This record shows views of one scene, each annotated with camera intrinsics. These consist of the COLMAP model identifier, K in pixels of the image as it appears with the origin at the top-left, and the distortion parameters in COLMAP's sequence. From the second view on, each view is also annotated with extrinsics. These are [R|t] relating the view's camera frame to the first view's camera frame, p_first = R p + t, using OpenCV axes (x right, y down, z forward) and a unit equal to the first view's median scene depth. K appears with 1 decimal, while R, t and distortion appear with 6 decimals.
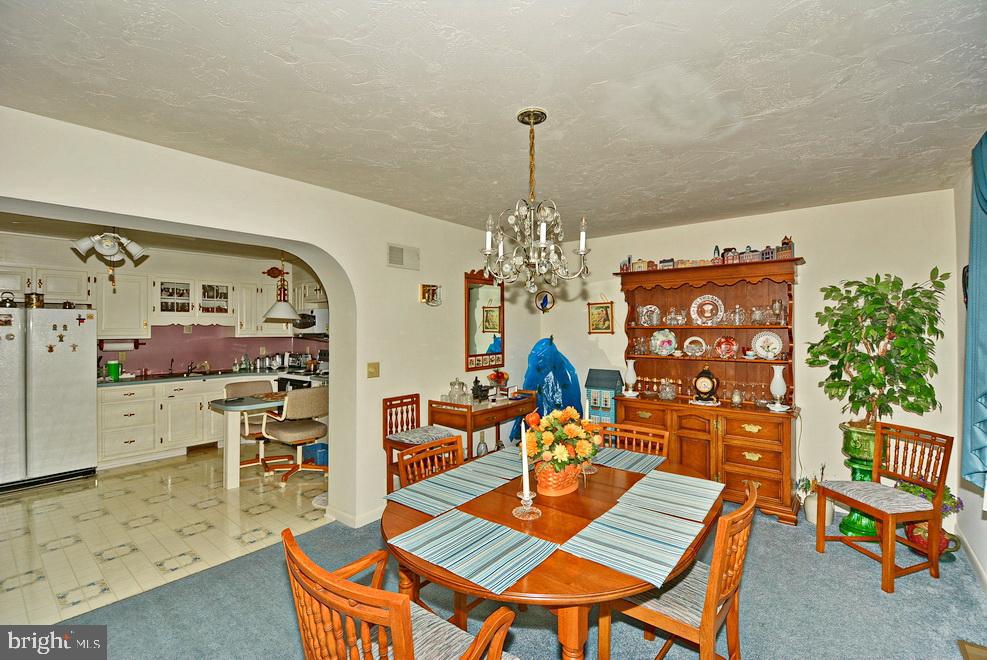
lens RADIAL K [[430.4, 0, 495.7], [0, 430.4, 324.5], [0, 0, 1]] dist [0.006885, -0.019698]
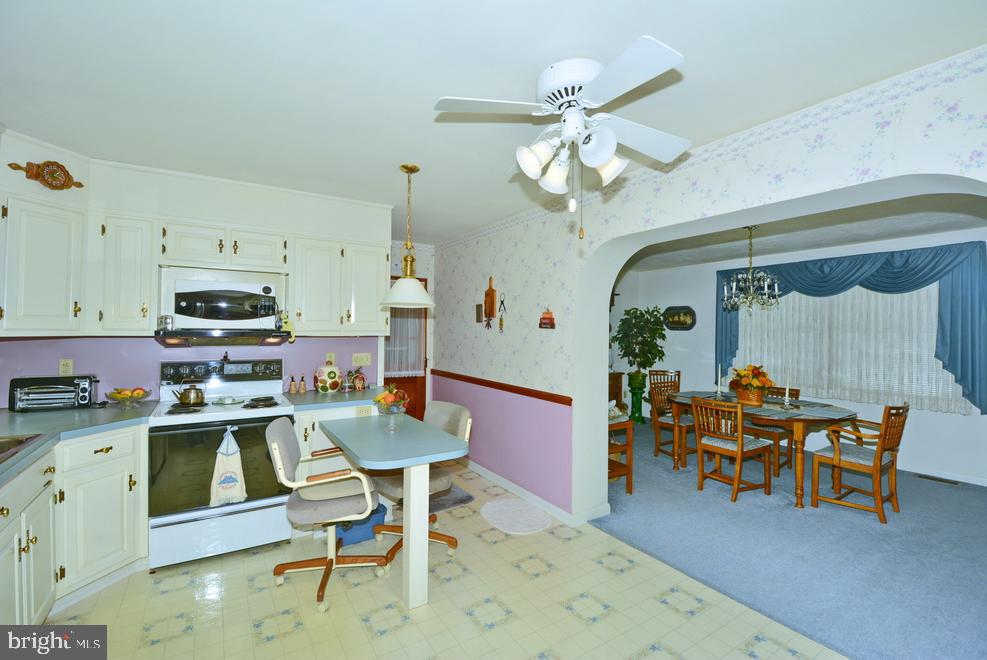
lens RADIAL K [[430.4, 0, 495.7], [0, 430.4, 324.5], [0, 0, 1]] dist [0.006885, -0.019698]
pose [[0.327012, 0.019768, 0.944813, -1.112404], [-0.021646, 0.999676, -0.013424, 0.021390], [-0.944772, -0.016062, 0.327334, 0.720624]]
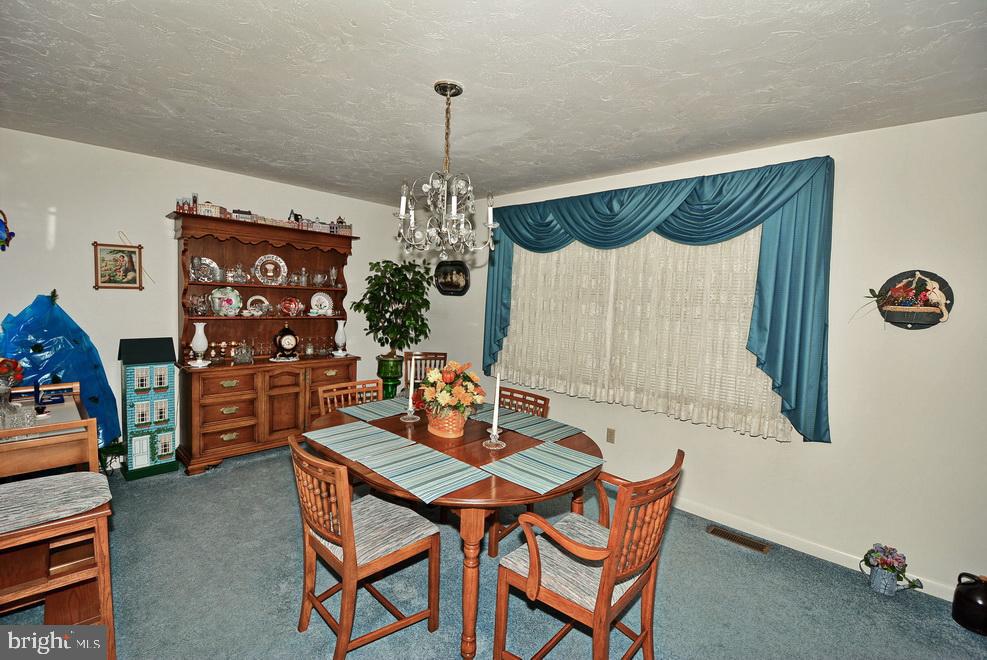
lens RADIAL K [[430.4, 0, 495.7], [0, 430.4, 324.5], [0, 0, 1]] dist [0.006885, -0.019698]
pose [[0.085545, -0.058191, 0.994634, -0.470723], [-0.049304, 0.996823, 0.062559, 0.005802], [-0.995114, -0.054391, 0.082405, 0.375986]]
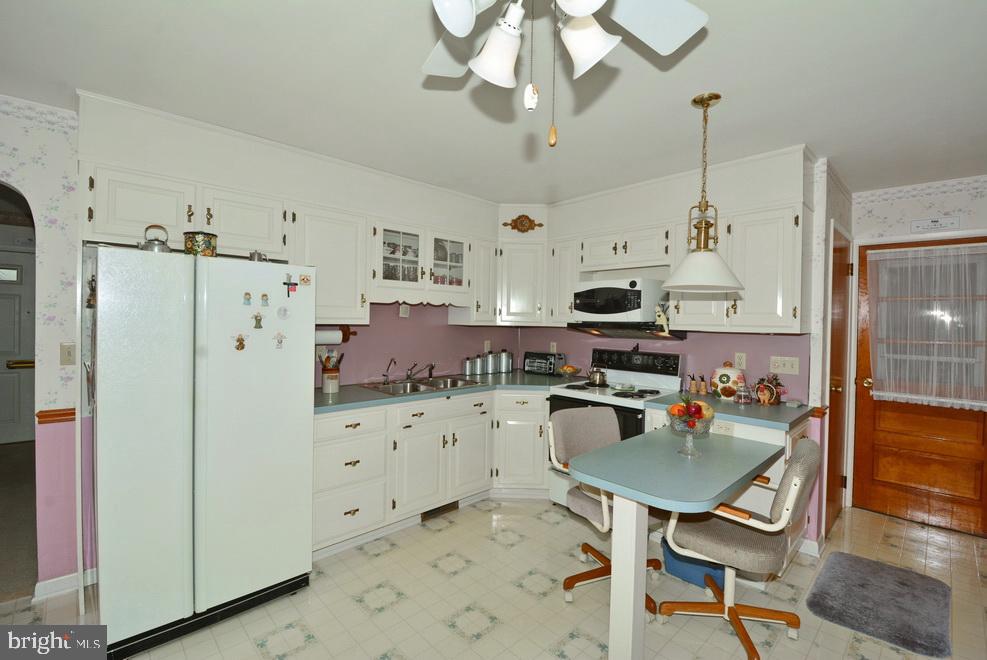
lens RADIAL K [[430.4, 0, 495.7], [0, 430.4, 324.5], [0, 0, 1]] dist [0.006885, -0.019698]
pose [[0.989482, 0.024143, -0.142626, -0.687965], [-0.020819, 0.999477, 0.024755, 0.018005], [0.143149, -0.021526, 0.989467, 0.553044]]
